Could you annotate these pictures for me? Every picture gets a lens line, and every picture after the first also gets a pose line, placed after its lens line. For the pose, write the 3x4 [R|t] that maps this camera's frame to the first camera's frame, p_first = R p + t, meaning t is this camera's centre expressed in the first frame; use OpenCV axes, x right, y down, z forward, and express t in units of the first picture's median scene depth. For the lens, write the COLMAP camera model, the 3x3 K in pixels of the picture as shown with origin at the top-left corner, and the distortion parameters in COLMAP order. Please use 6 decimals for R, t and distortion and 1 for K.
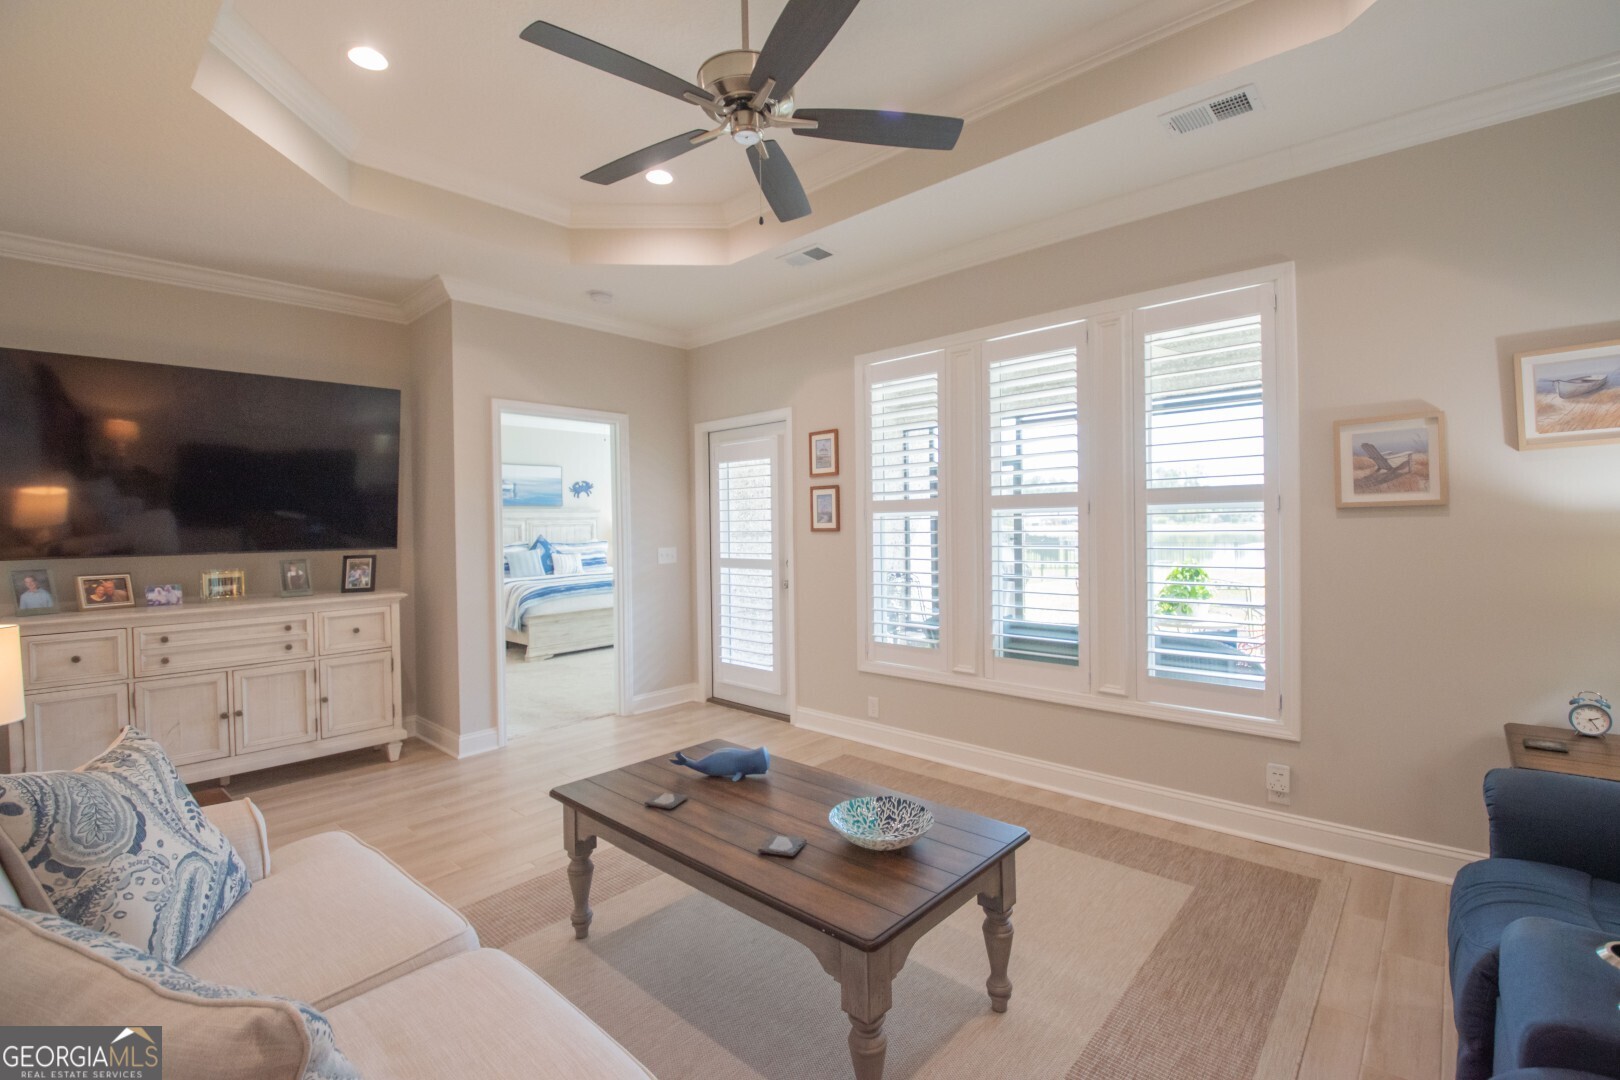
lens RADIAL K [[706.6, 0, 819.9], [0, 706.6, 529.2], [0, 0, 1]] dist [-0.000662, -0.014913]
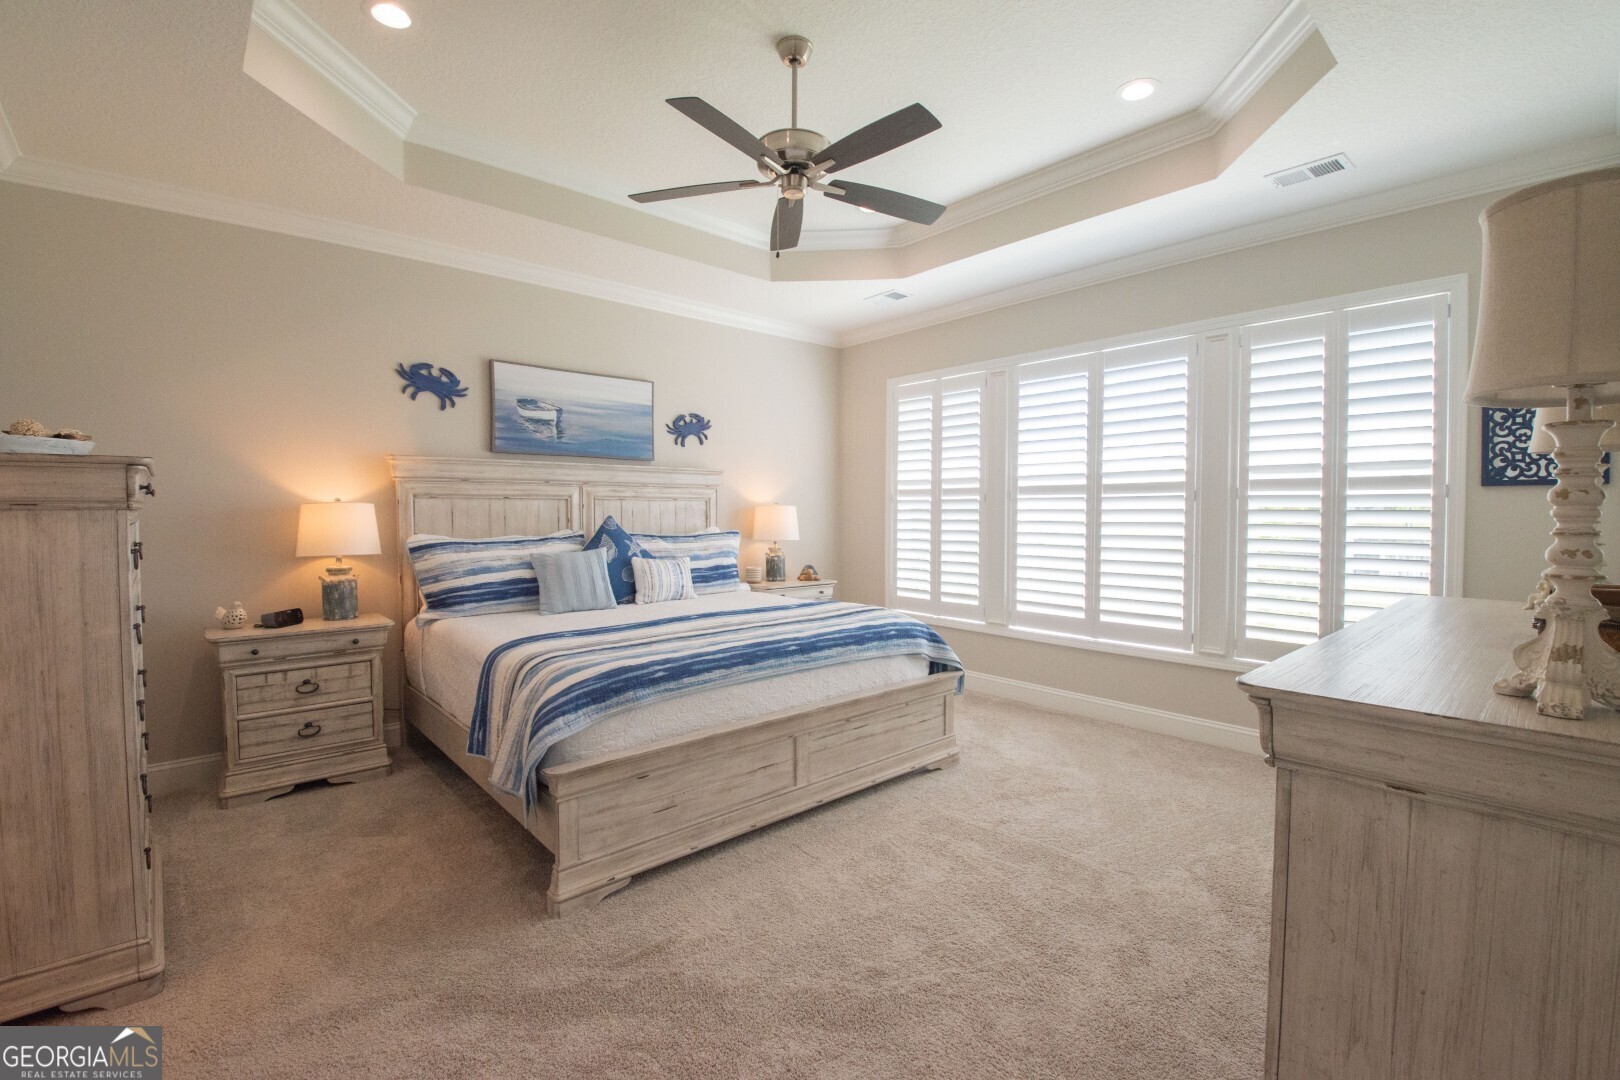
lens RADIAL K [[706.6, 0, 819.9], [0, 706.6, 529.2], [0, 0, 1]] dist [-0.000662, -0.014913]
pose [[0.994368, 0.021218, -0.103841, -0.193427], [-0.019142, 0.999597, 0.020948, 0.003564], [0.104243, -0.018842, 0.994373, 0.511385]]
